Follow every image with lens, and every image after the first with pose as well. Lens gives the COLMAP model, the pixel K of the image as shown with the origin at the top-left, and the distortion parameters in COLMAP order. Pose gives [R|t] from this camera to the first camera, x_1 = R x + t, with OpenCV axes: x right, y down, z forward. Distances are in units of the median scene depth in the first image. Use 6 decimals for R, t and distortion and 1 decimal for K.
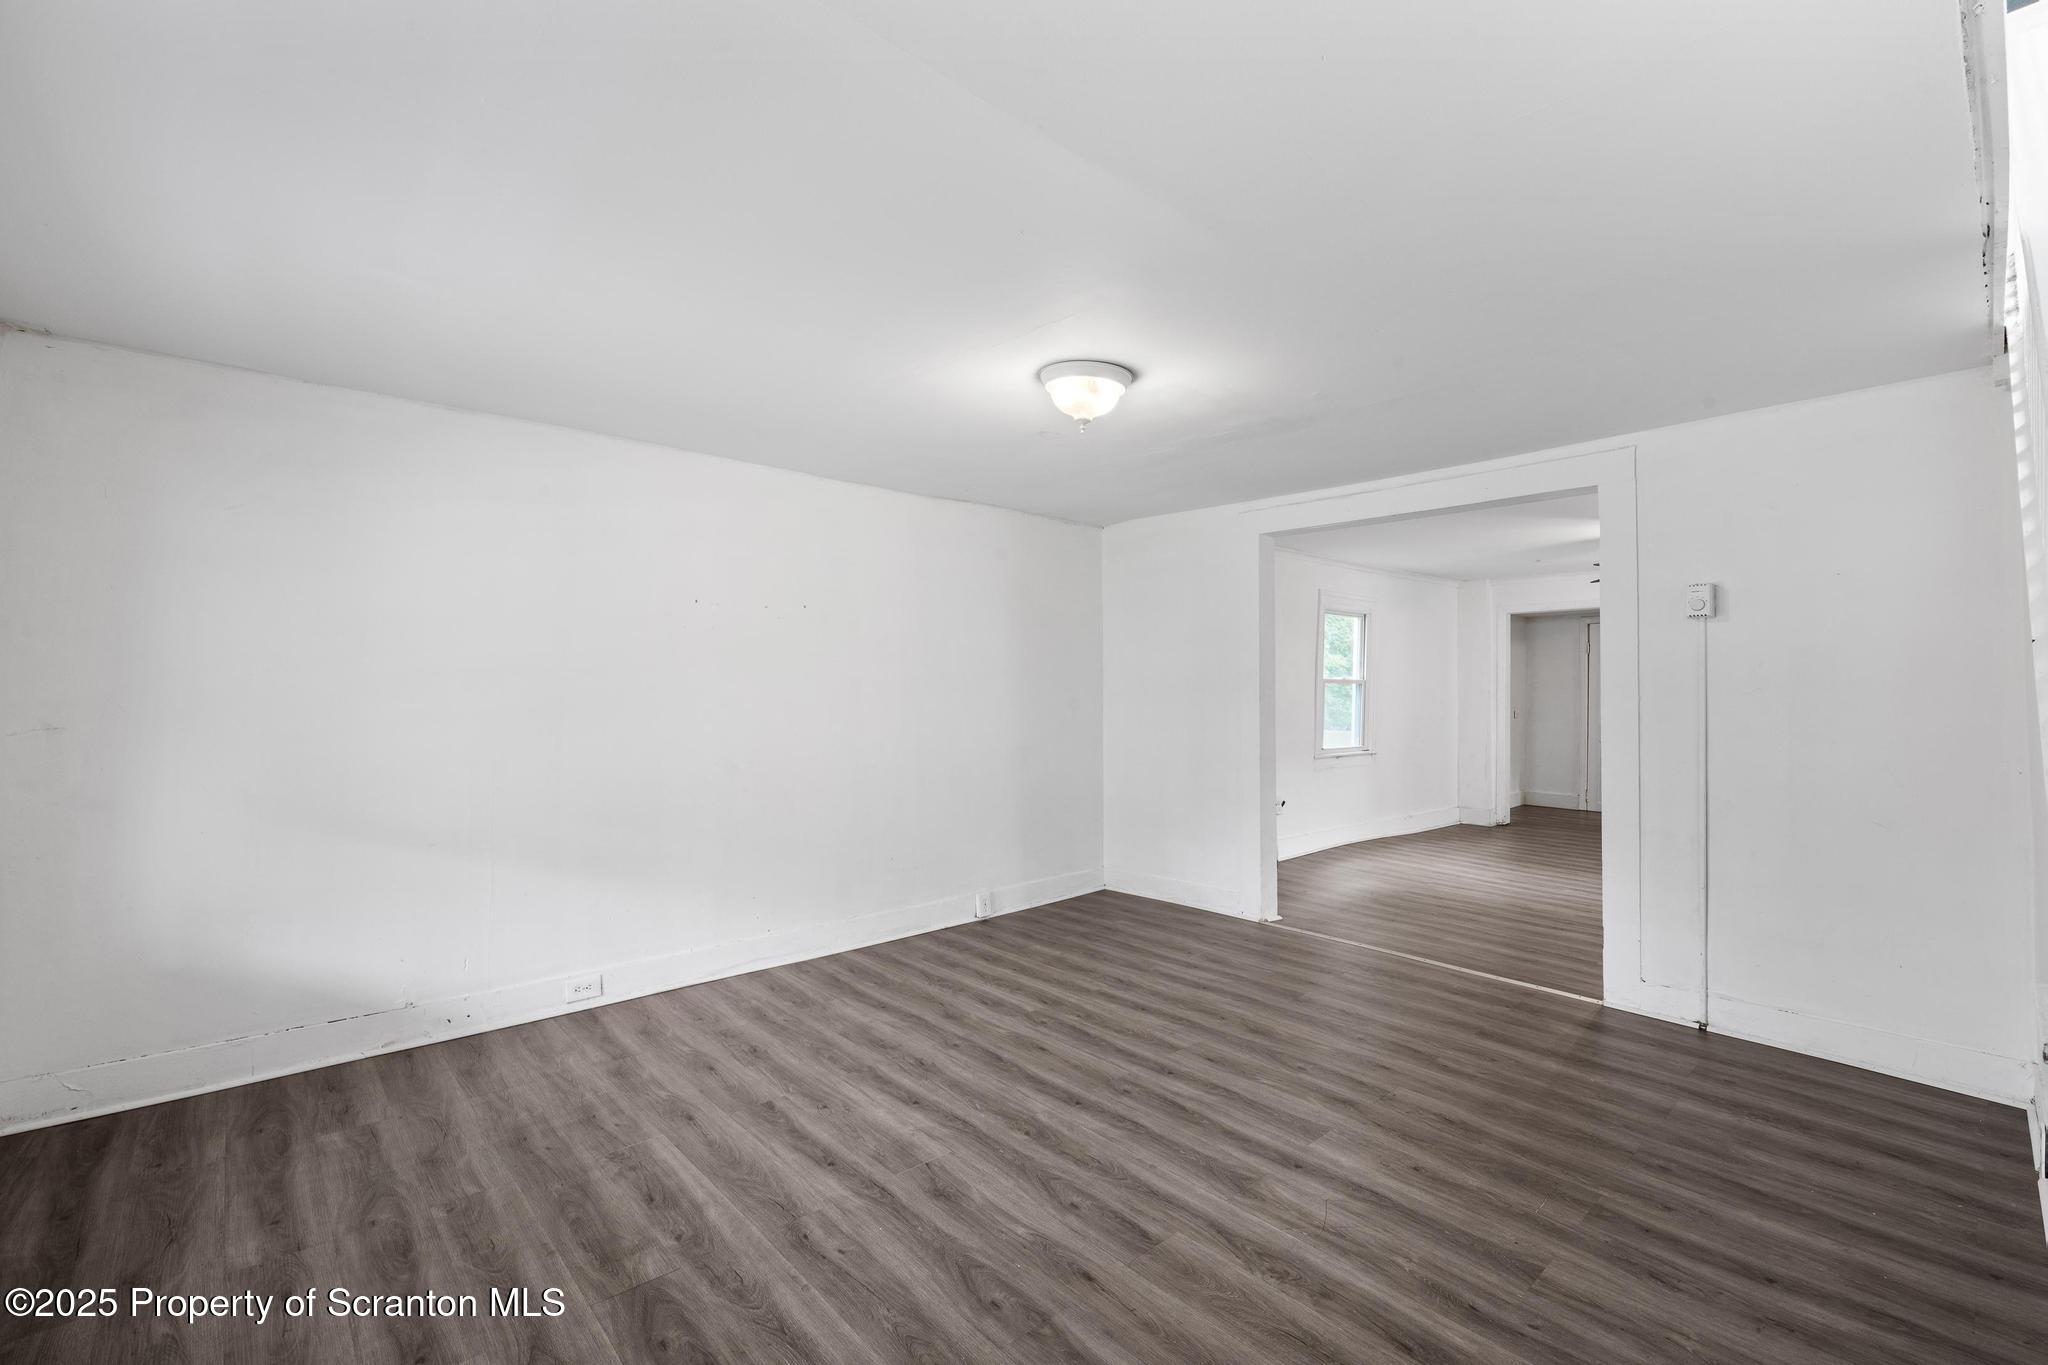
lens RADIAL K [[900.0, 0, 1033.6], [0, 900.0, 681.0], [0, 0, 1]] dist [0.001009, -0.000904]
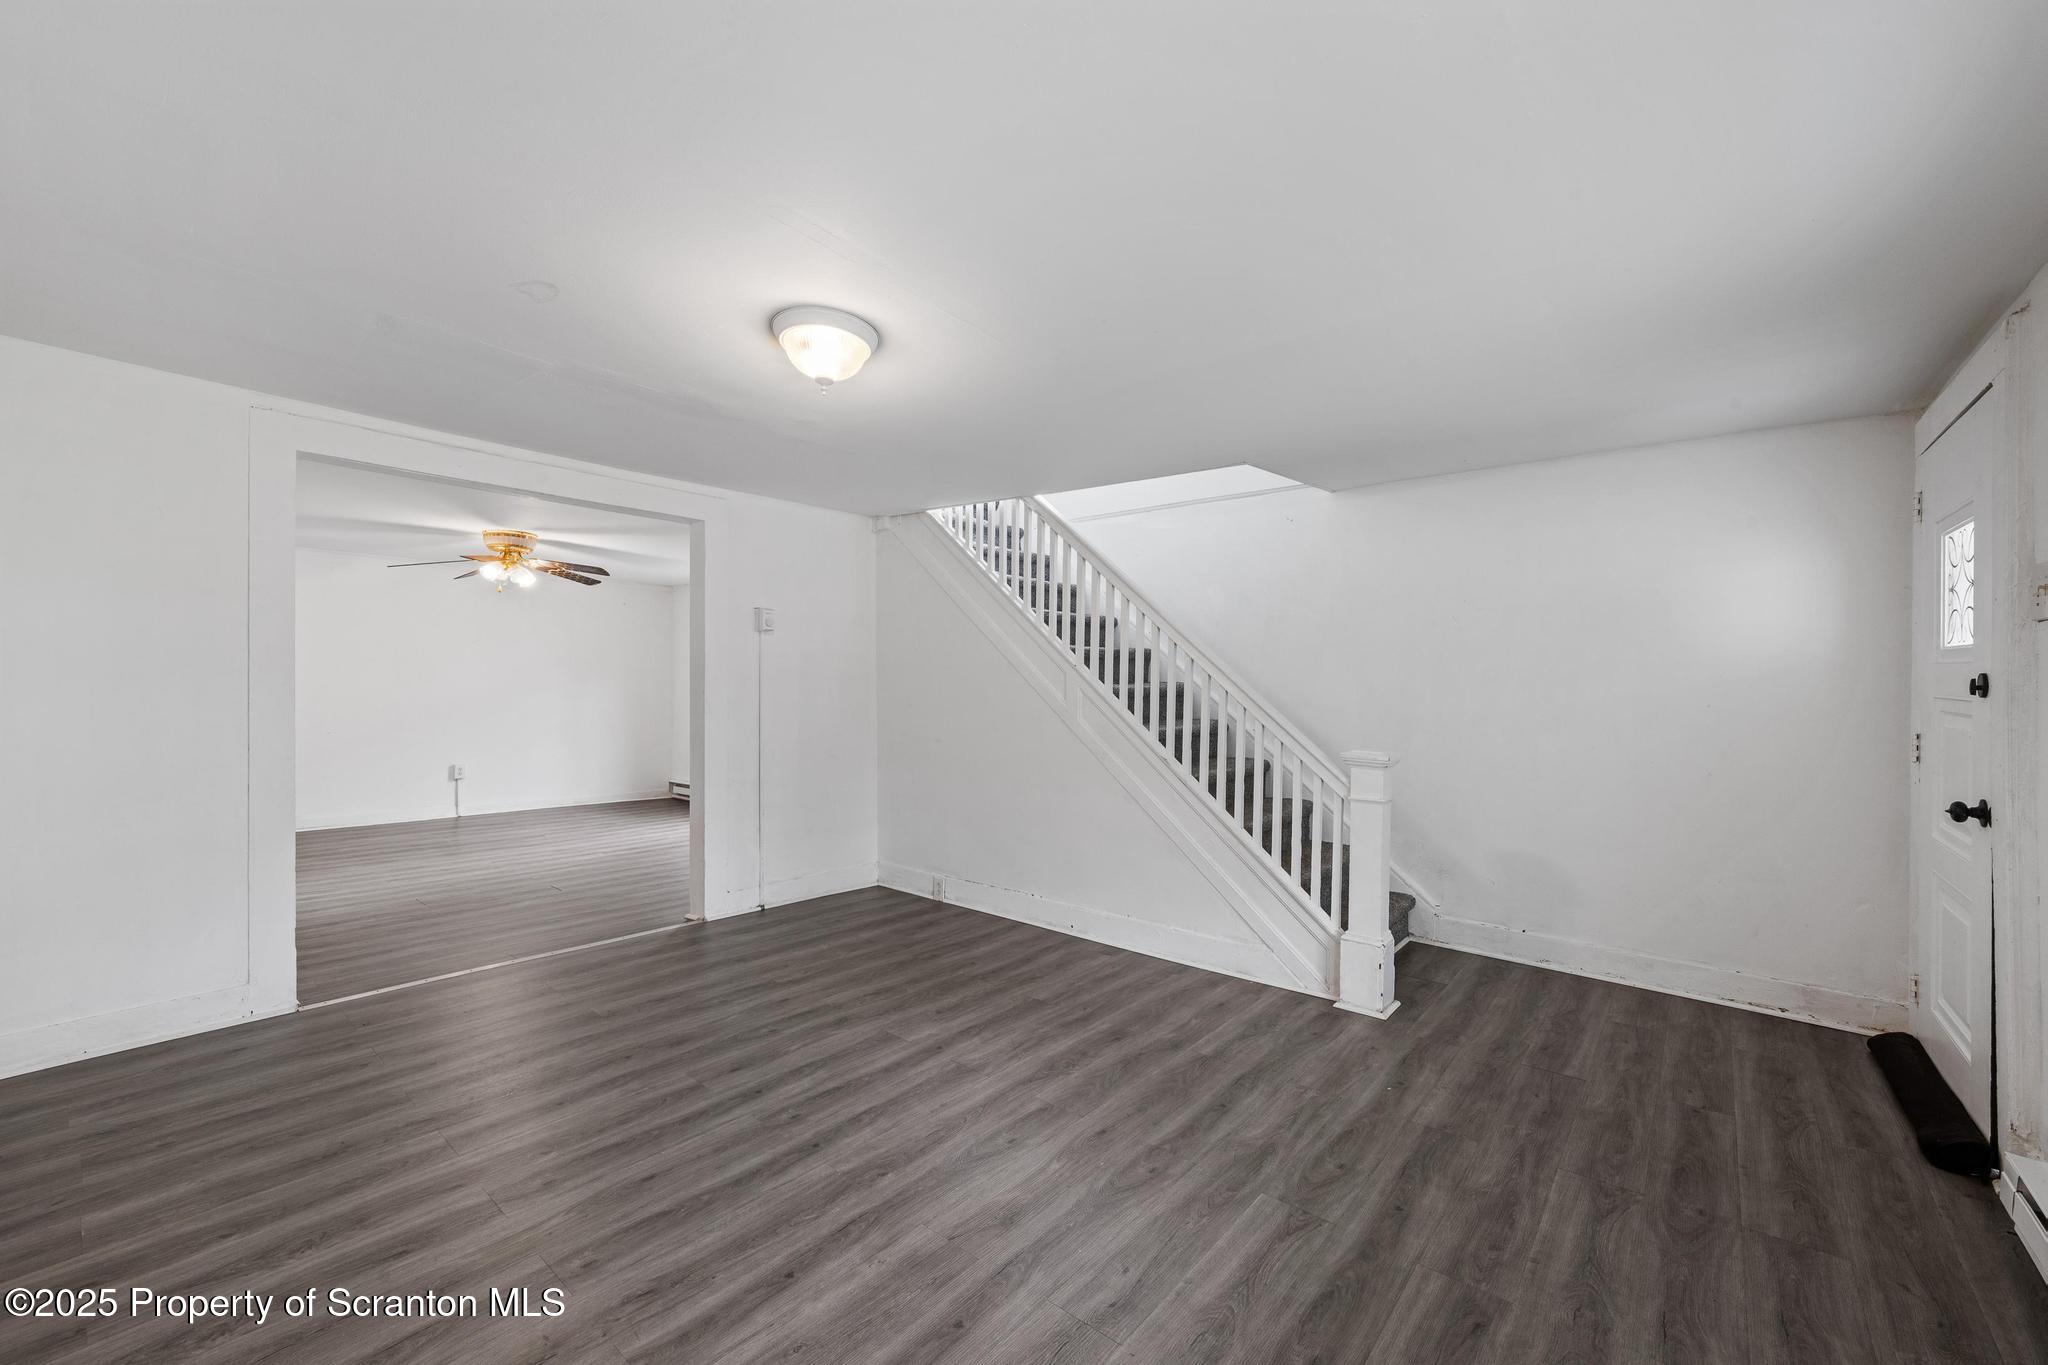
lens RADIAL K [[813.2, 0, 1035.2], [0, 813.2, 683.8], [0, 0, 1]] dist [0.000312, 0.000248]
pose [[-0.145012, -0.005241, 0.989416, -0.838200], [-0.019604, 0.999805, 0.002423, 0.003074], [-0.989236, -0.019045, -0.145086, 0.976285]]
